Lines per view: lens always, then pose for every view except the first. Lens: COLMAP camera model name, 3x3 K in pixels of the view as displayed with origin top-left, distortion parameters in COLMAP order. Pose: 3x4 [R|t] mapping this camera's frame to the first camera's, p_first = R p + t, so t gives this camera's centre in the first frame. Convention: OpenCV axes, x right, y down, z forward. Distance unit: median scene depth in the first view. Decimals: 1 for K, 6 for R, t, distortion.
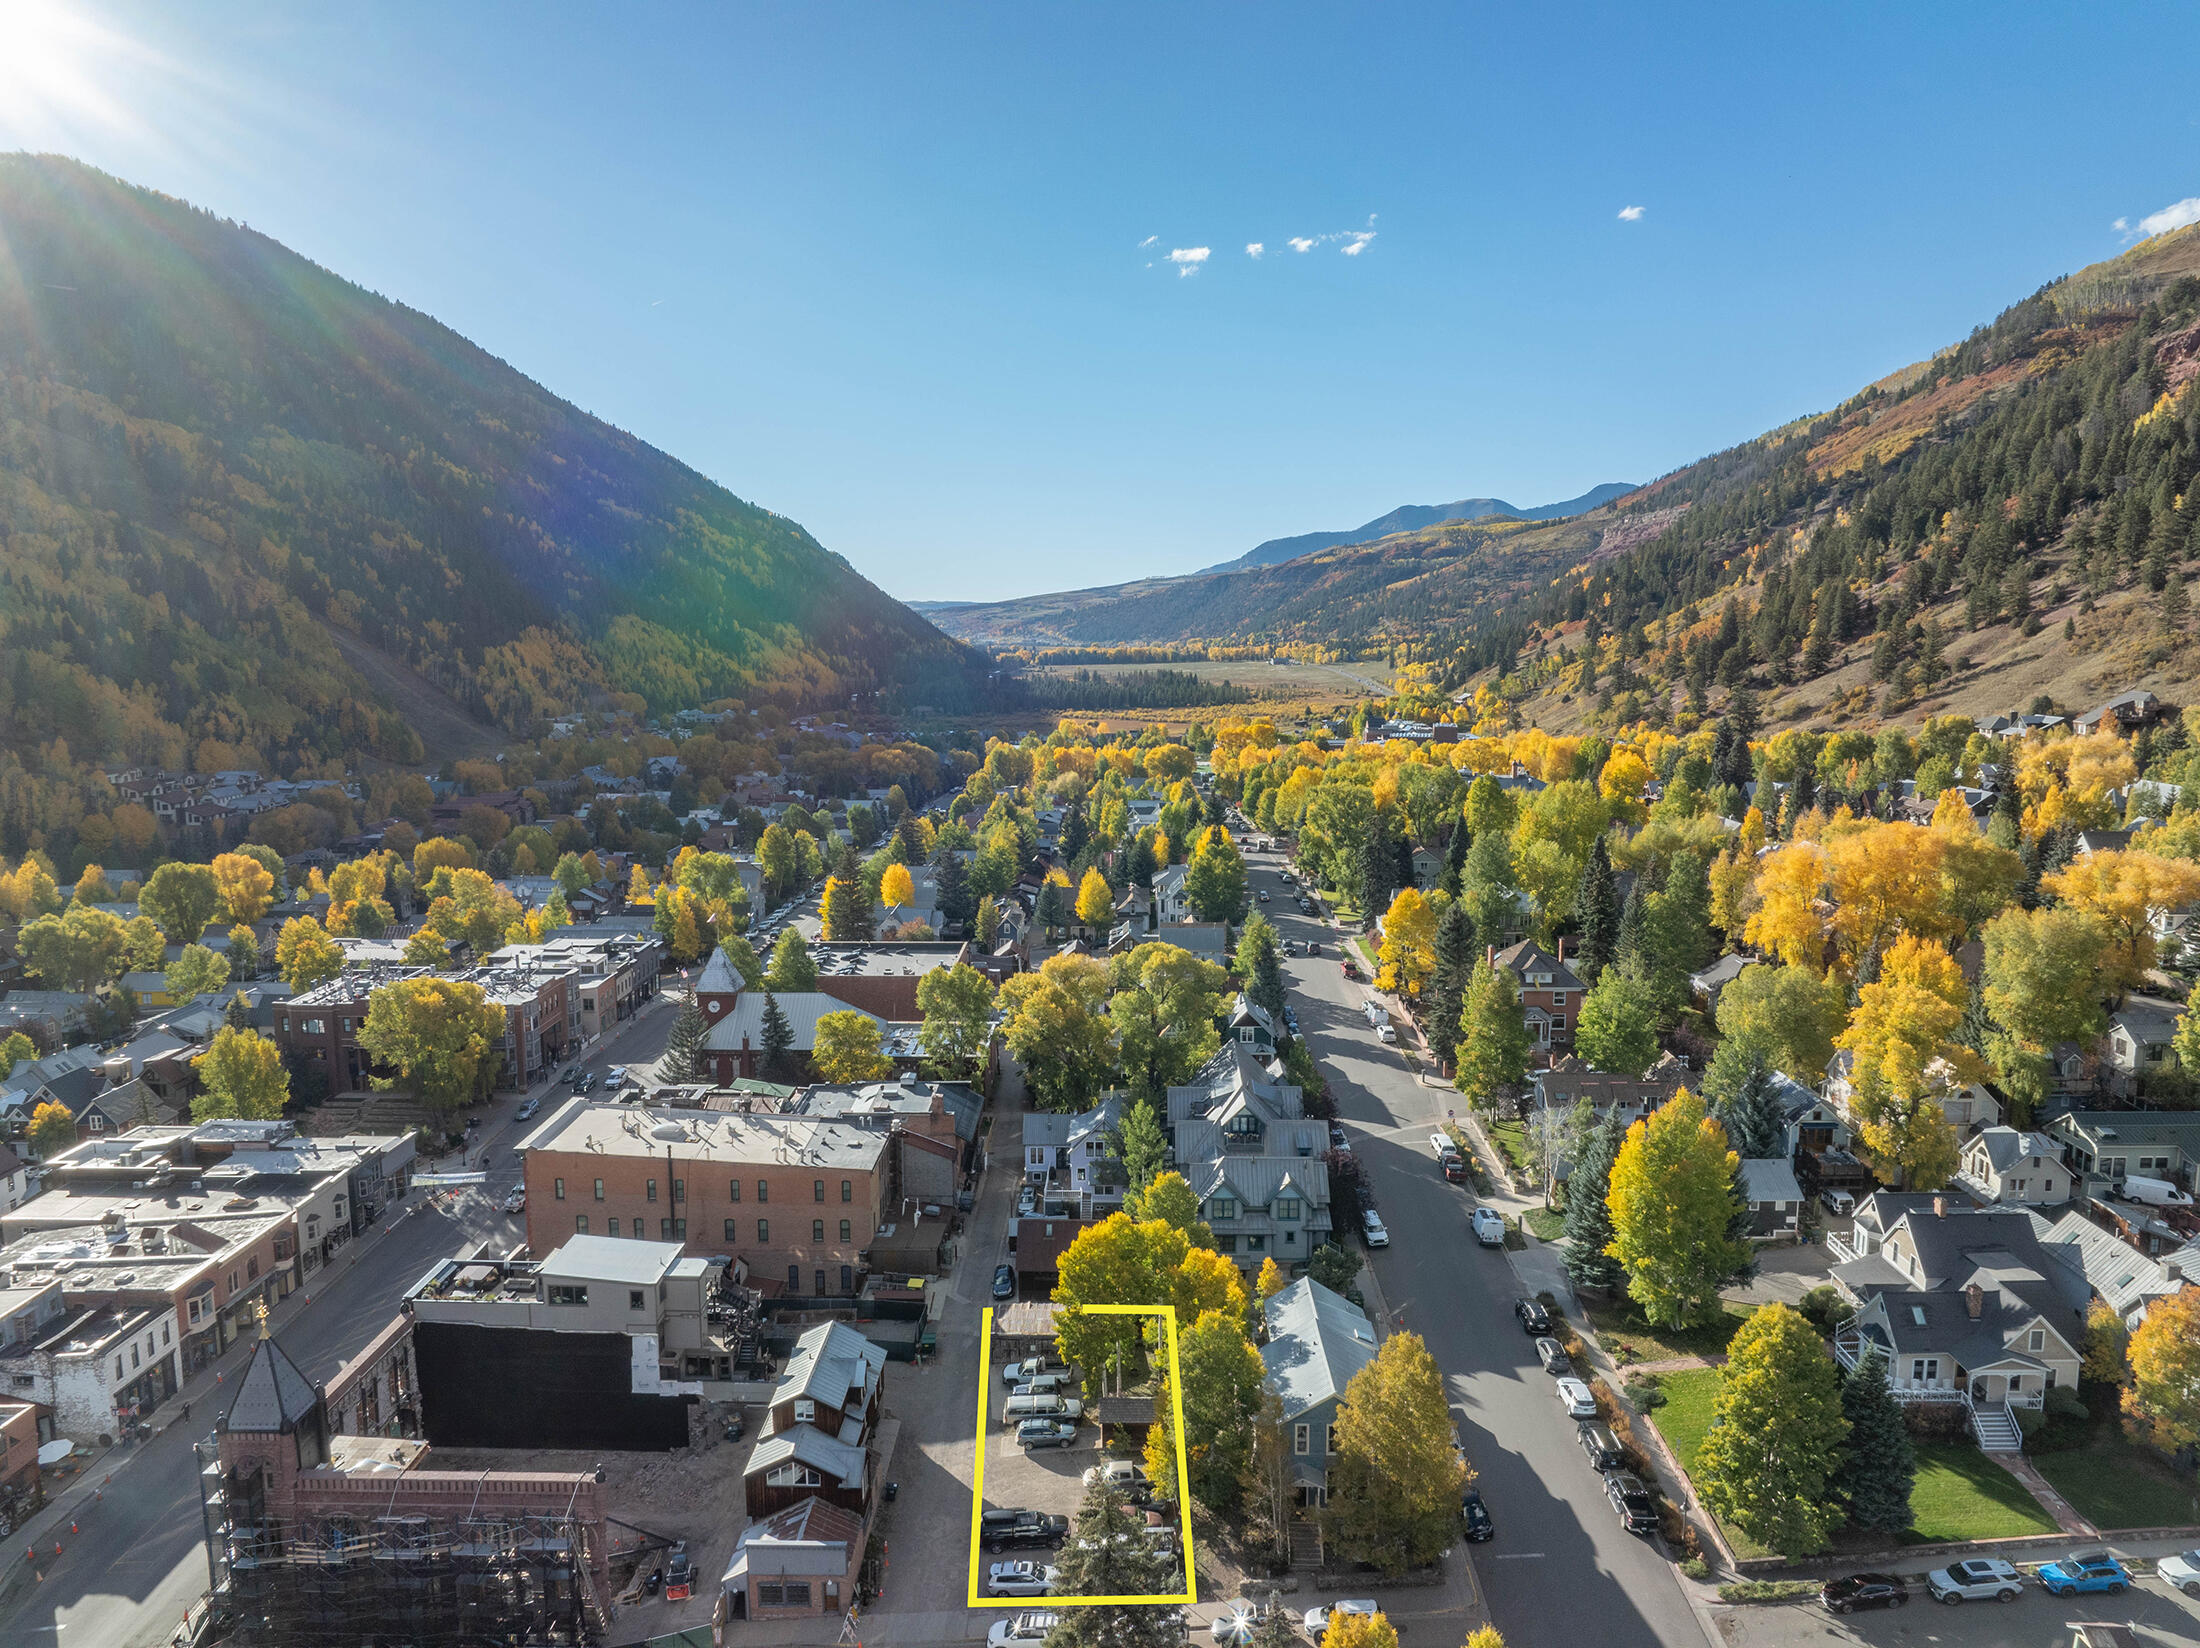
lens RADIAL K [[1548.2, 0, 1100.3], [0, 1548.2, 824.0], [0, 0, 1]] dist [-0.050308, 0.024684]
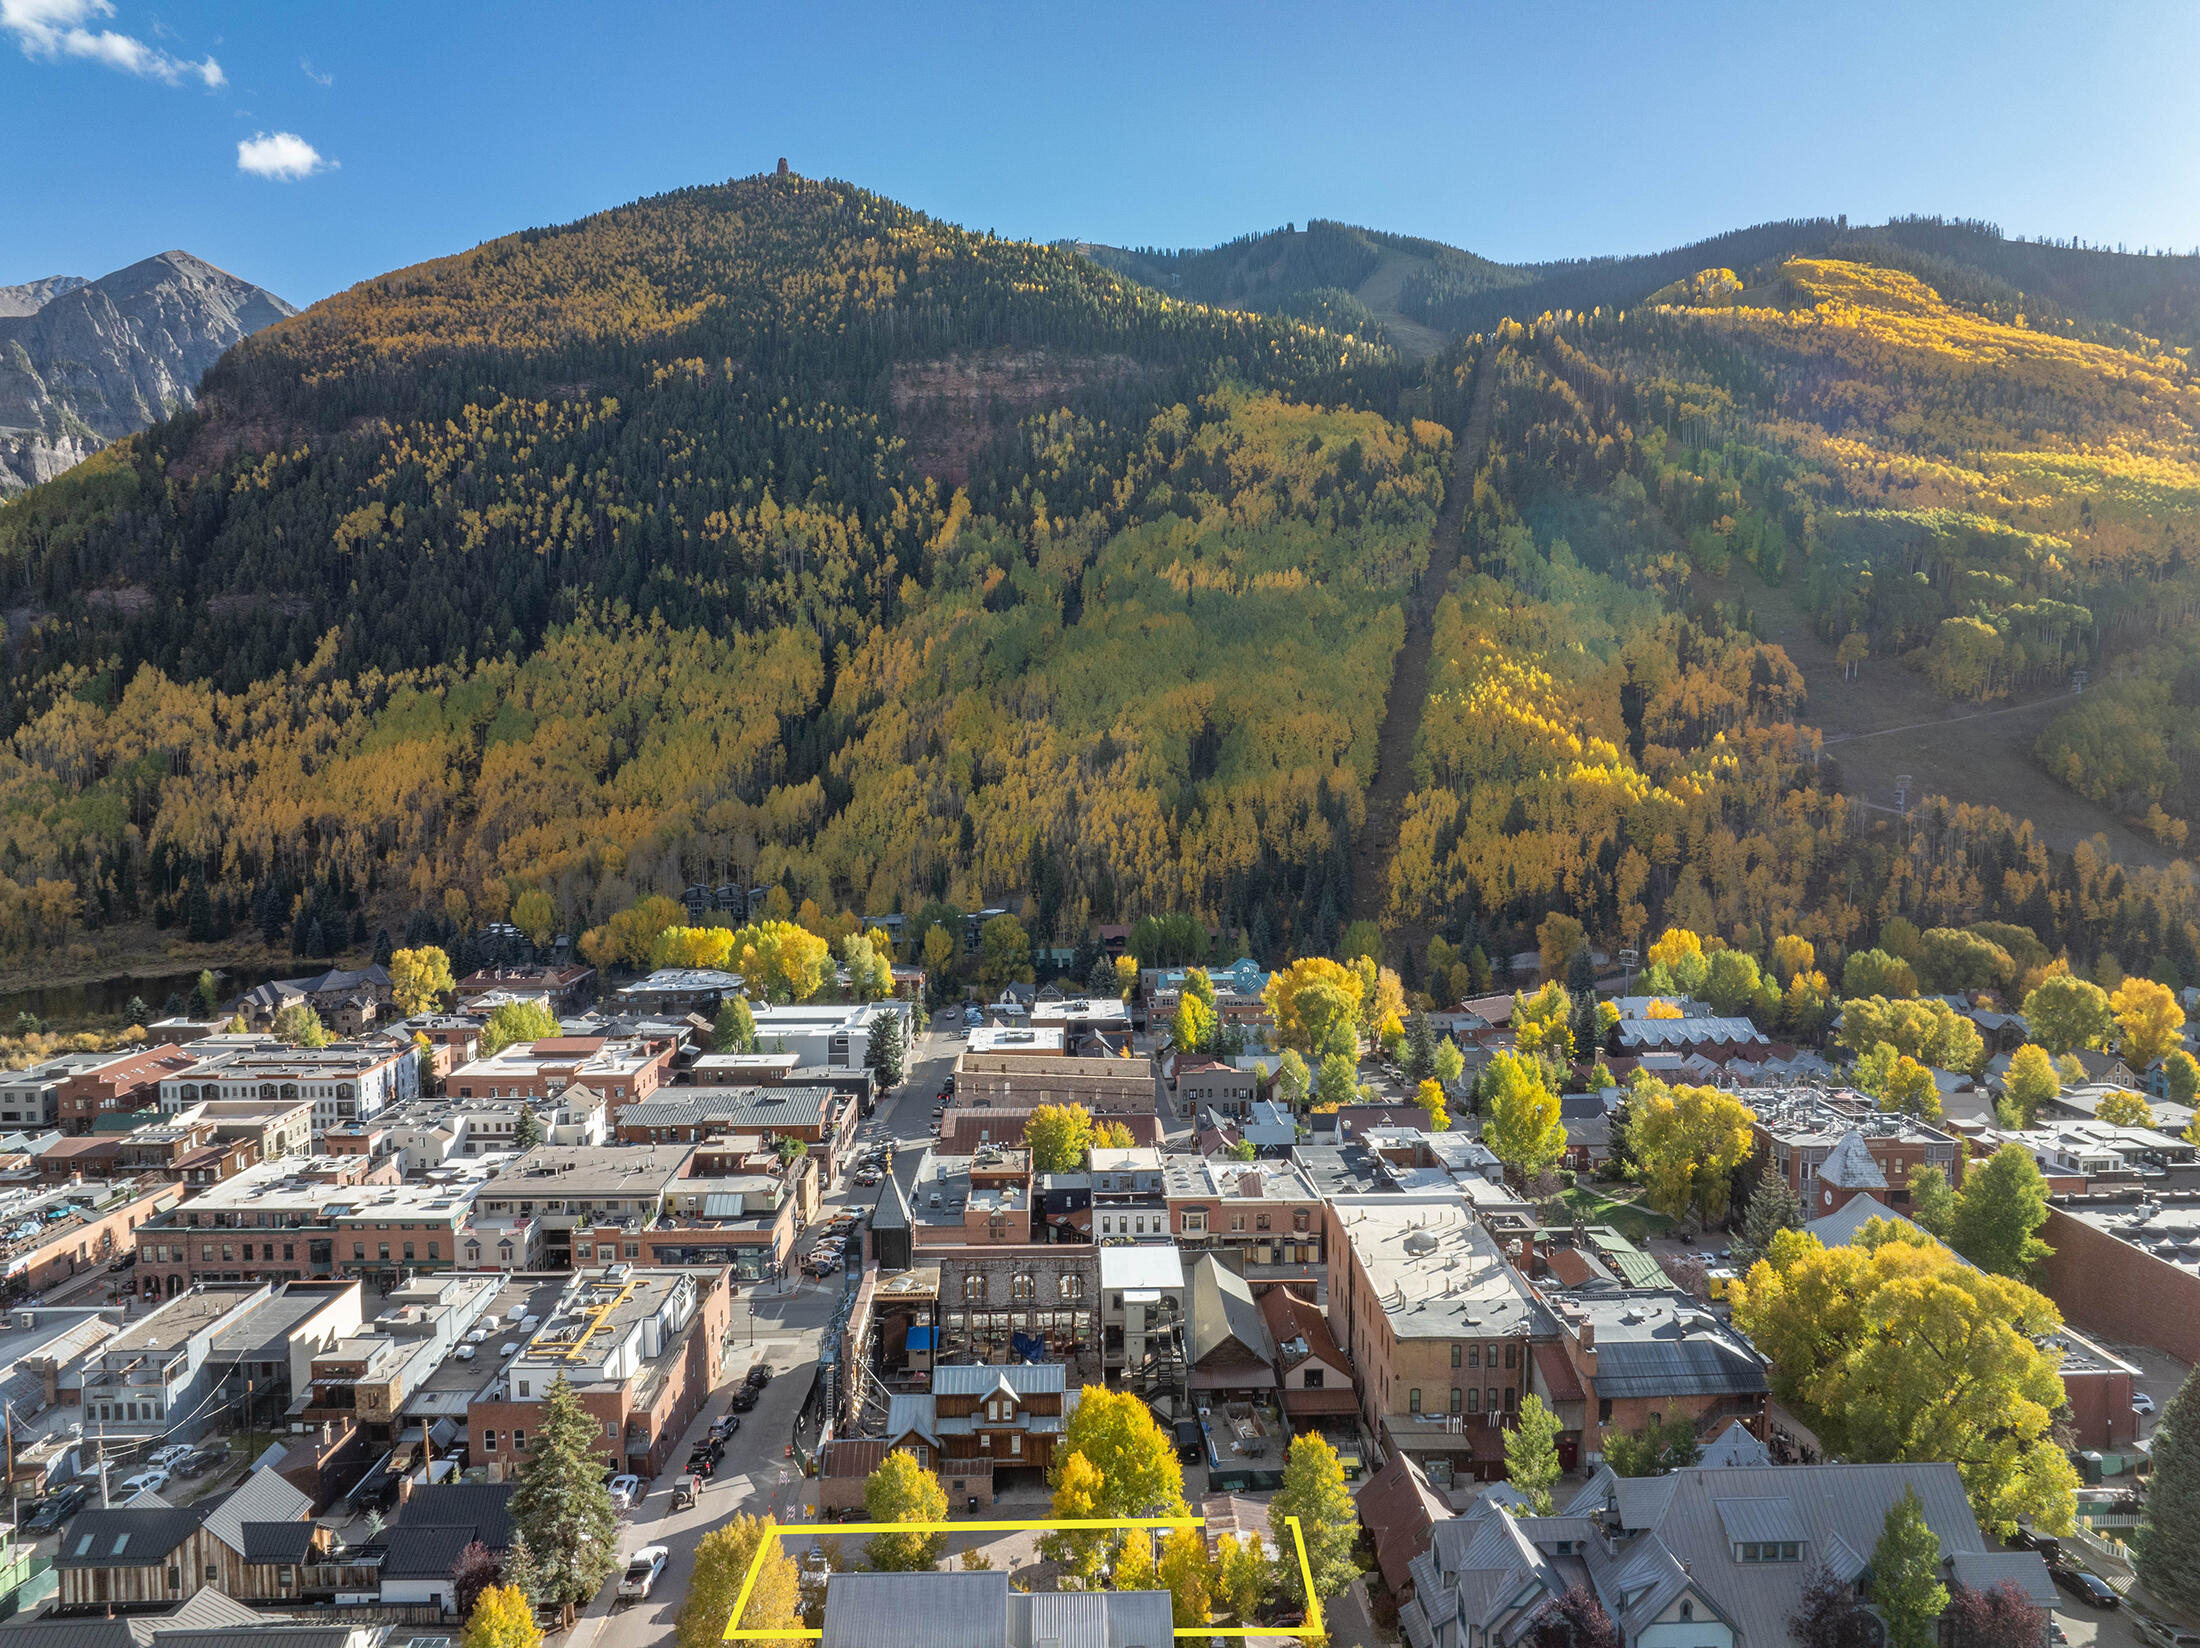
lens RADIAL K [[1548.2, 0, 1100.8], [0, 1548.2, 824.1], [0, 0, 1]] dist [-0.050308, 0.024684]
pose [[0.038417, 0.064233, -0.997195, 0.721111], [-0.121455, 0.990833, 0.059145, -0.111445], [0.991853, 0.118842, 0.045866, 0.702491]]
